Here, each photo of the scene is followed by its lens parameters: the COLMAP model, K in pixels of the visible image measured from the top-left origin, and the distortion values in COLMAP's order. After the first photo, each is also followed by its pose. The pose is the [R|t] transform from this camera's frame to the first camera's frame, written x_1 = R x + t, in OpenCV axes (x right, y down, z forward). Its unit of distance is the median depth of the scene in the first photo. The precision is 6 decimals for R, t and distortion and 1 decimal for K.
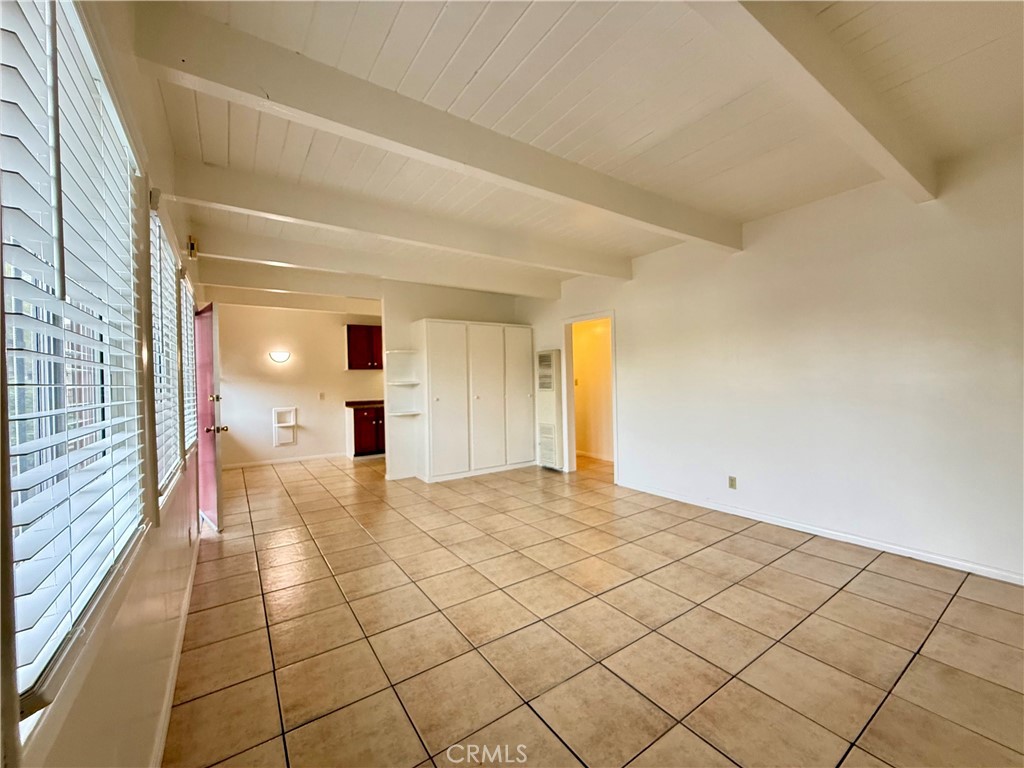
lens RADIAL K [[409.2, 0, 509.1], [0, 409.2, 383.2], [0, 0, 1]] dist [0.002246, 0.000189]
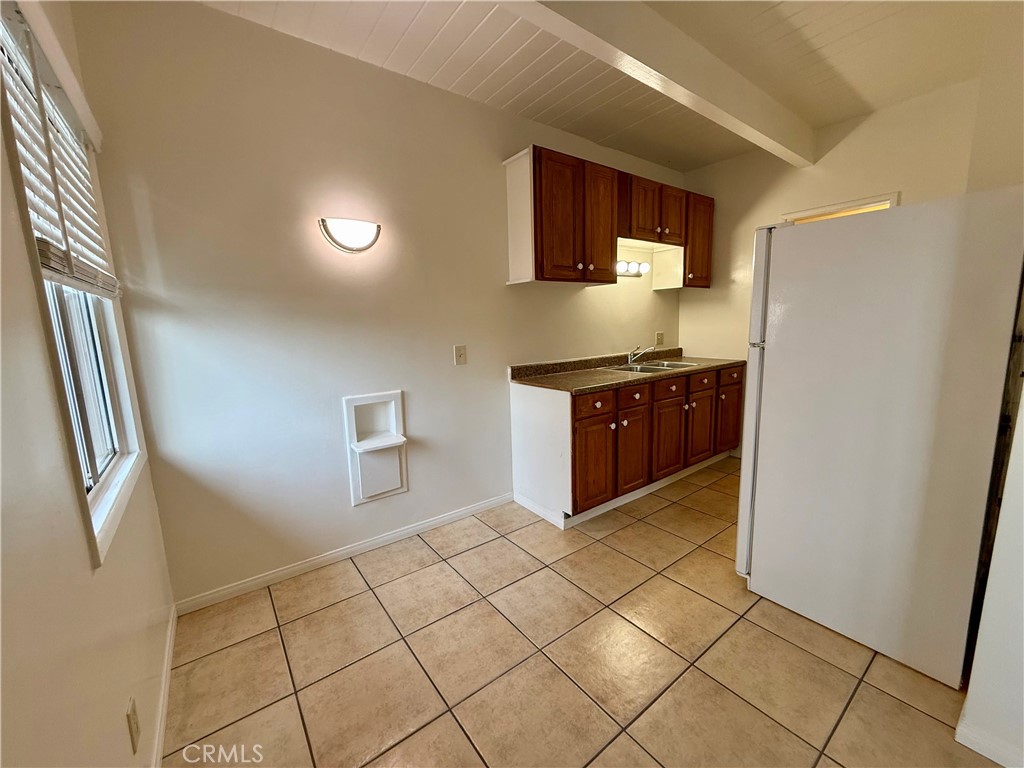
lens RADIAL K [[409.2, 0, 509.1], [0, 409.2, 383.2], [0, 0, 1]] dist [0.002246, 0.000189]
pose [[0.999025, -0.008806, 0.043256, -0.749509], [0.002800, 0.990568, 0.136996, 0.011573], [-0.044054, -0.136741, 0.989627, 1.101309]]
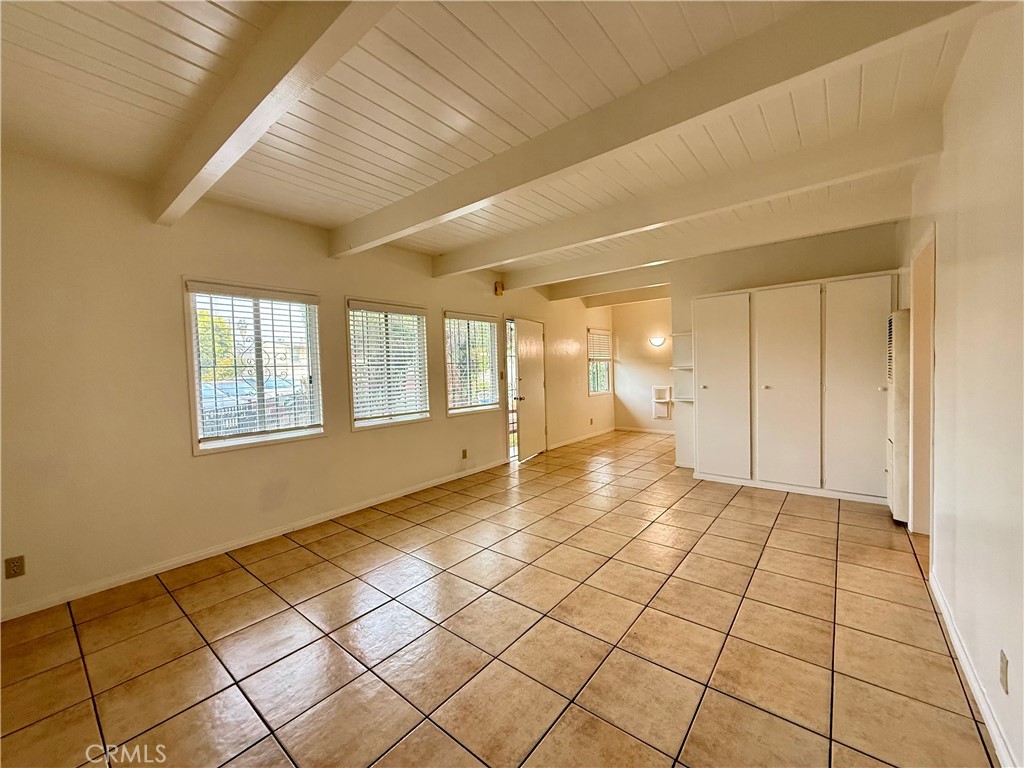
lens RADIAL K [[408.2, 0, 513.8], [0, 408.2, 366.8], [0, 0, 1]] dist [0.000567, 0.000043]
pose [[0.290457, 0.015365, -0.956765, 0.706990], [0.012074, 0.999733, 0.019720, -0.034048], [0.956812, -0.017280, 0.290194, 0.455594]]
